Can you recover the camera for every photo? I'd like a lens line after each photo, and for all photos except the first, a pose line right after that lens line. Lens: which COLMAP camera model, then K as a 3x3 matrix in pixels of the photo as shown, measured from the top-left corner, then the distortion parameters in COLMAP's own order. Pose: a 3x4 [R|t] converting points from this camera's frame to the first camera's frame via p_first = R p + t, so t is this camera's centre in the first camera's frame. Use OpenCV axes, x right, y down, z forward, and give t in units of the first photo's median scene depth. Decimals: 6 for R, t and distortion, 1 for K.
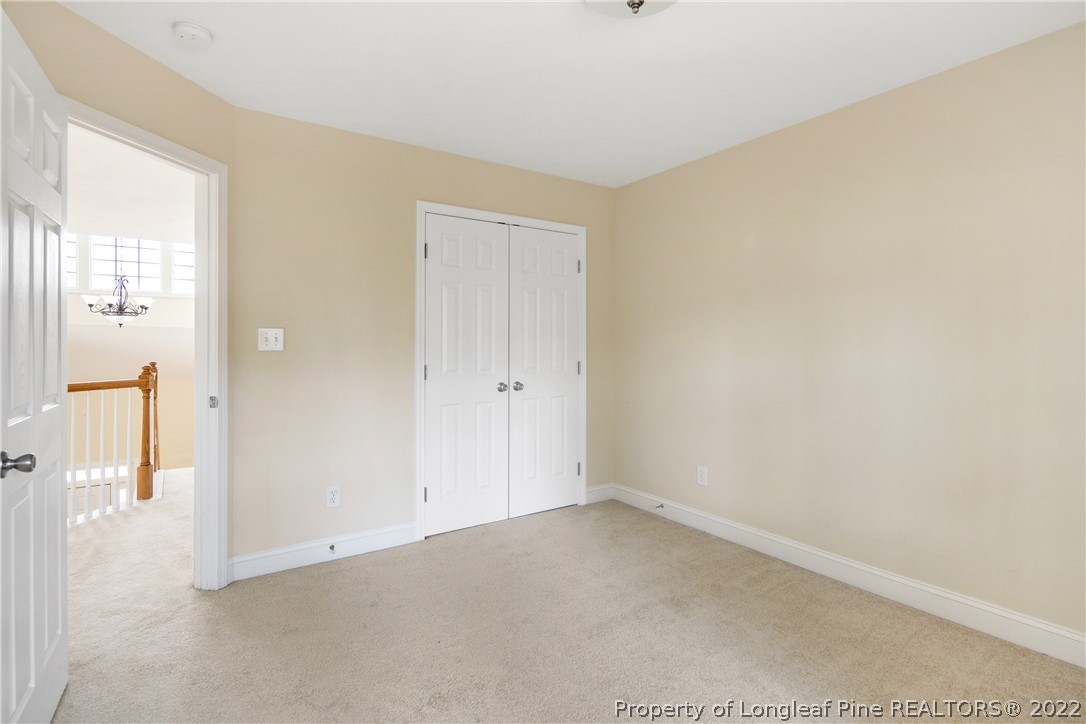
lens RADIAL K [[527.7, 0, 536.2], [0, 527.7, 358.8], [0, 0, 1]] dist [0.002294, -0.005483]
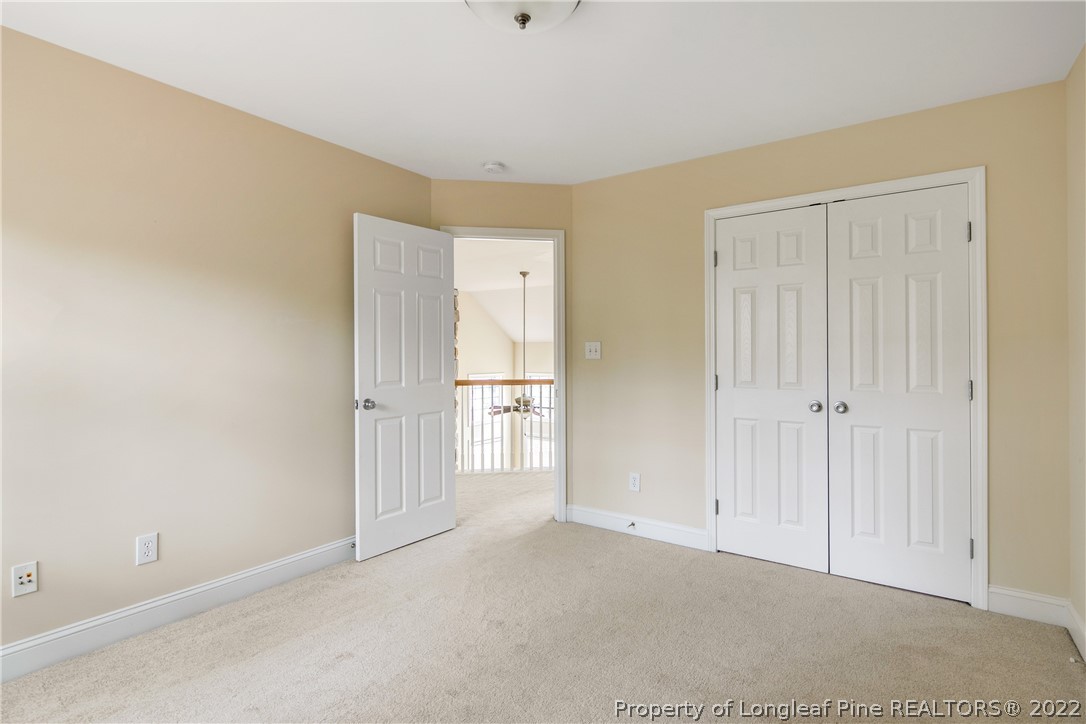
lens RADIAL K [[527.7, 0, 536.2], [0, 527.7, 358.8], [0, 0, 1]] dist [0.002294, -0.005483]
pose [[0.349021, 0.017477, -0.936952, 0.575123], [-0.013686, 0.999815, 0.013551, -0.026343], [0.937015, 0.008094, 0.349195, 0.332414]]
